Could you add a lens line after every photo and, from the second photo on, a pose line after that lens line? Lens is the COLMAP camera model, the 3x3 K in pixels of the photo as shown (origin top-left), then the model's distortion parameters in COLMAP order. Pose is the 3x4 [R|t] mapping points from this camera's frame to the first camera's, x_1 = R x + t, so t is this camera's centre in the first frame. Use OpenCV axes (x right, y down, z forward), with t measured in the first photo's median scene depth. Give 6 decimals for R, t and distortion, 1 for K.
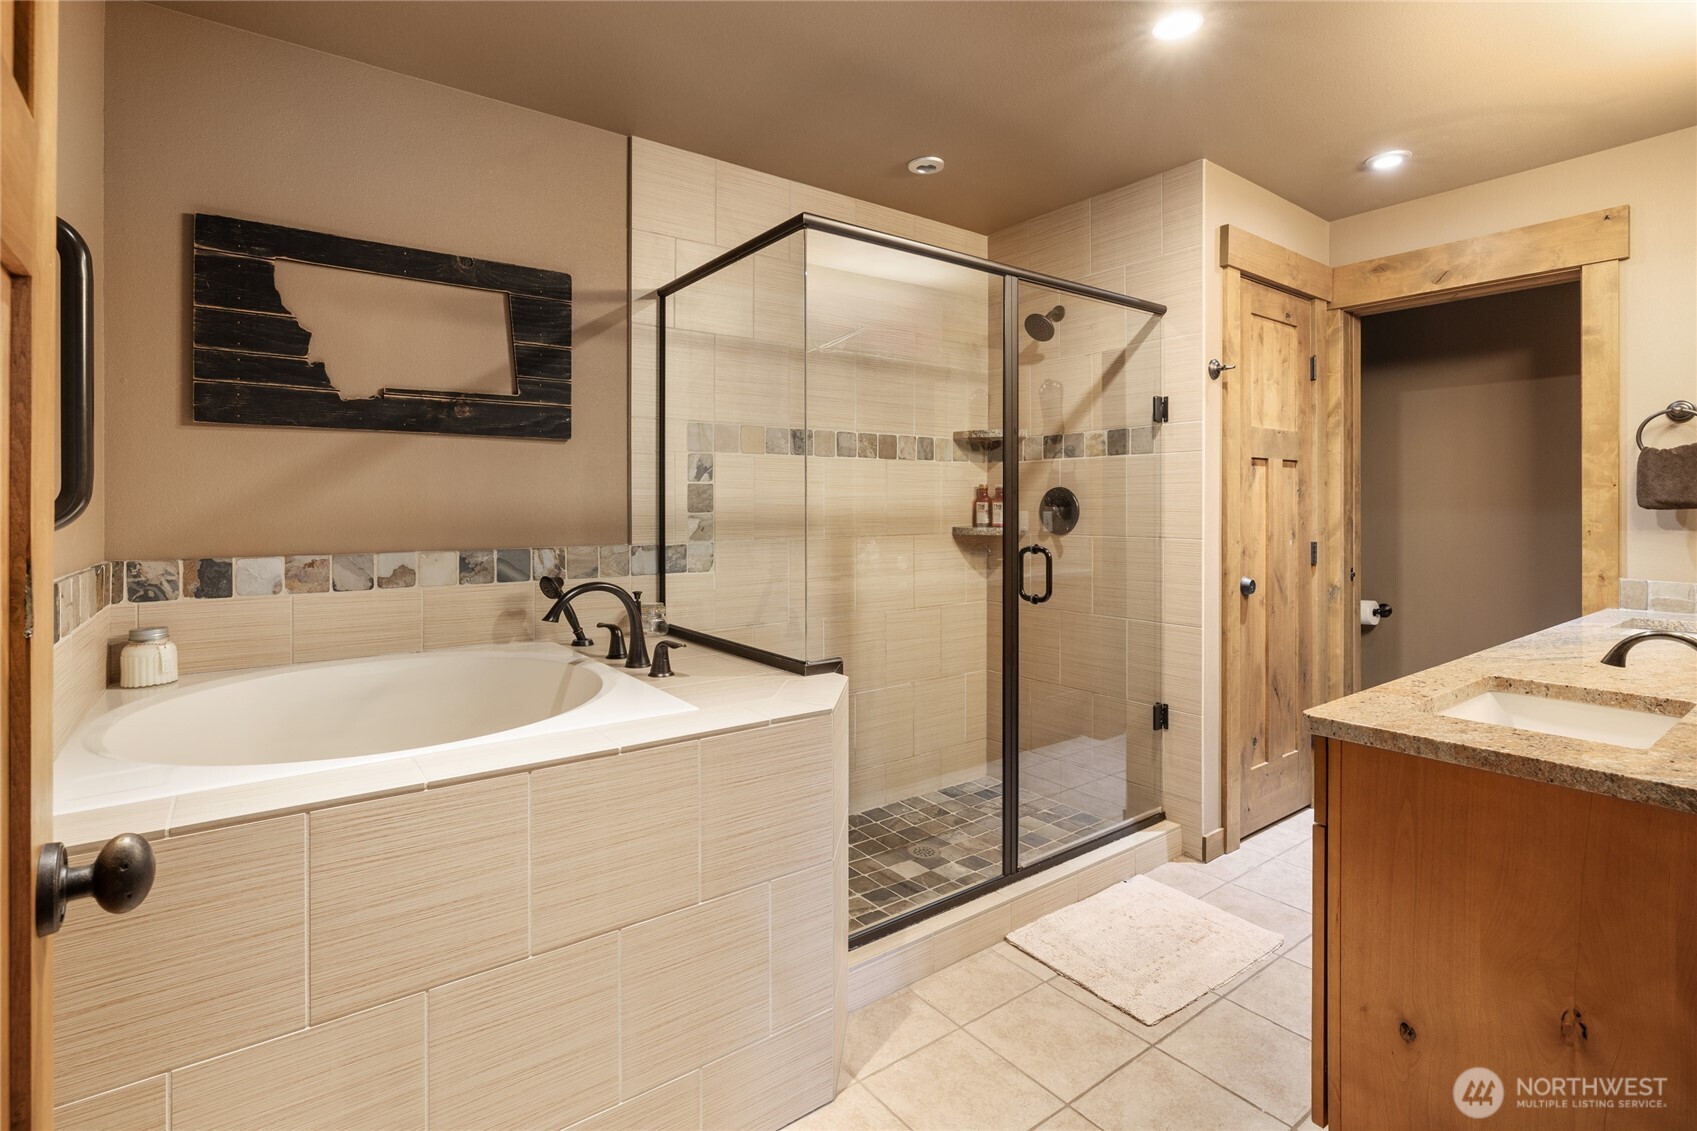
lens RADIAL K [[826.9, 0, 856.9], [0, 826.9, 503.7], [0, 0, 1]] dist [-0.008341, 0.000765]
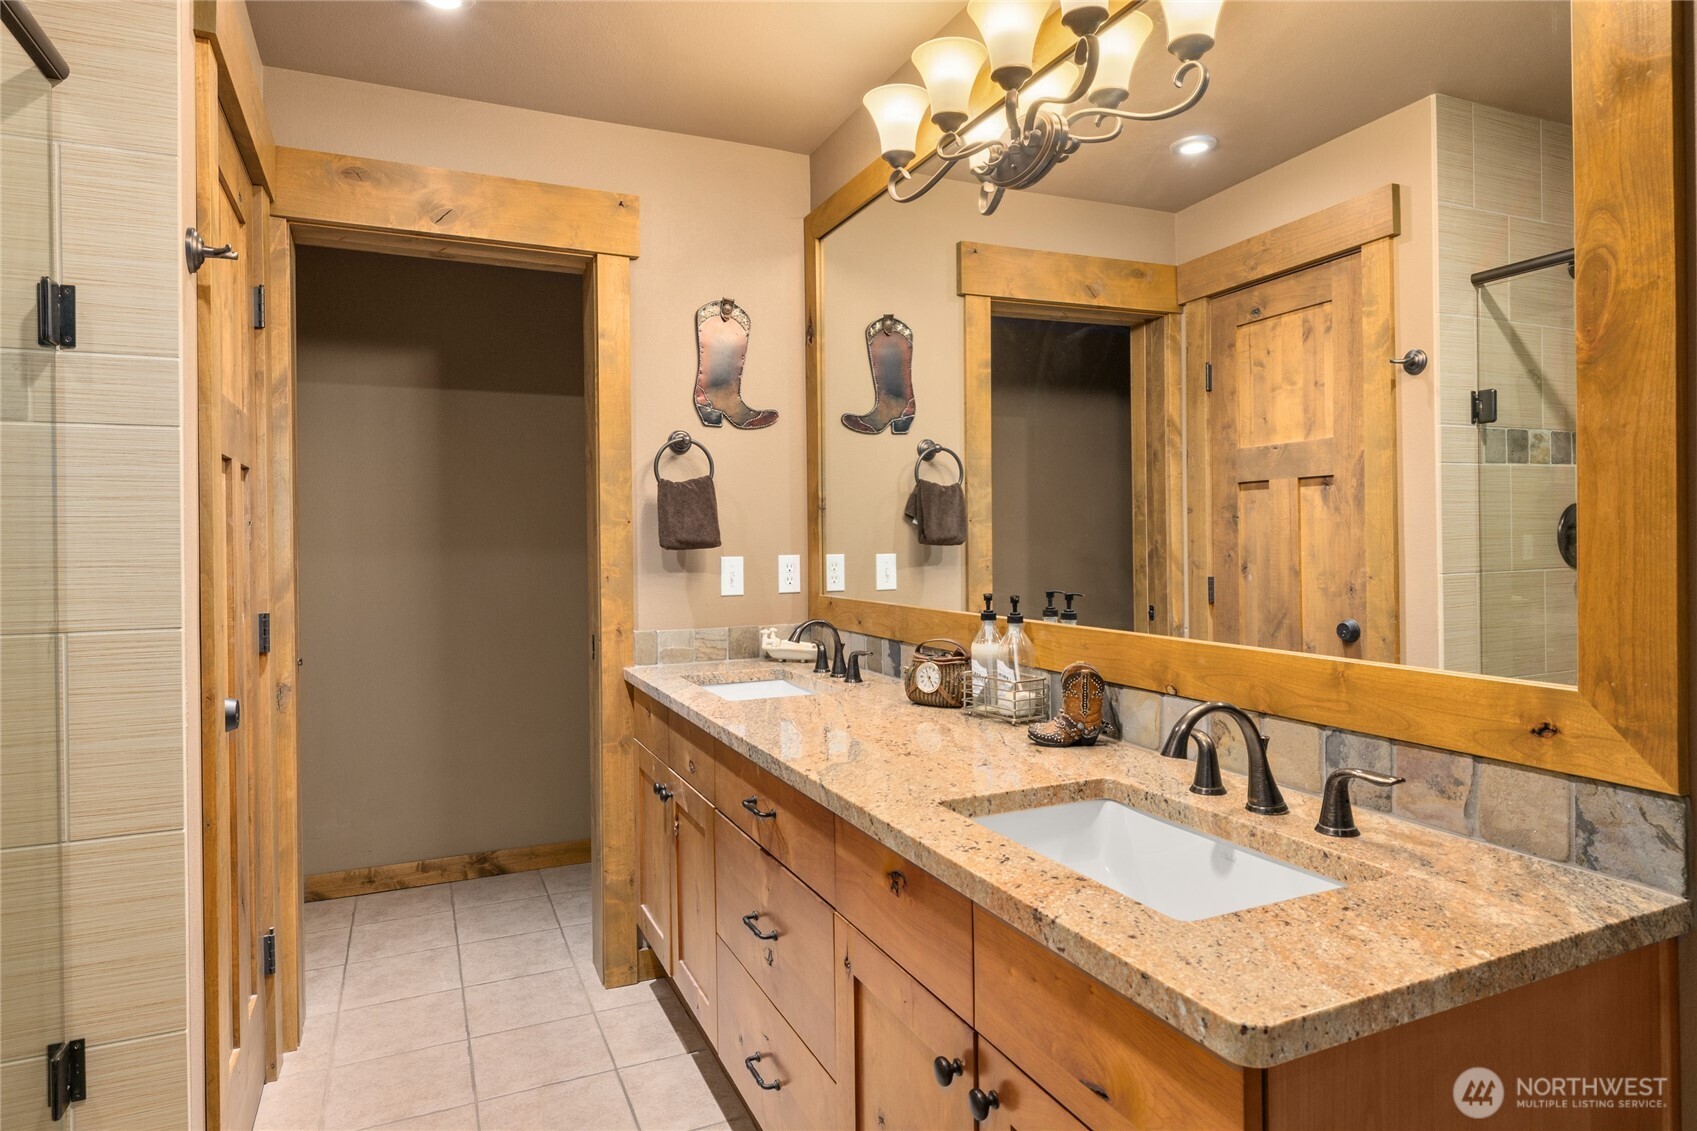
lens RADIAL K [[966.2, 0, 850.7], [0, 966.2, 548.4], [0, 0, 1]] dist [-0.007022, 0.003022]
pose [[0.230338, -0.008346, 0.973075, 0.001404], [0.006455, 0.999954, 0.007048, -0.000728], [-0.973089, 0.004658, 0.230382, 0.533581]]
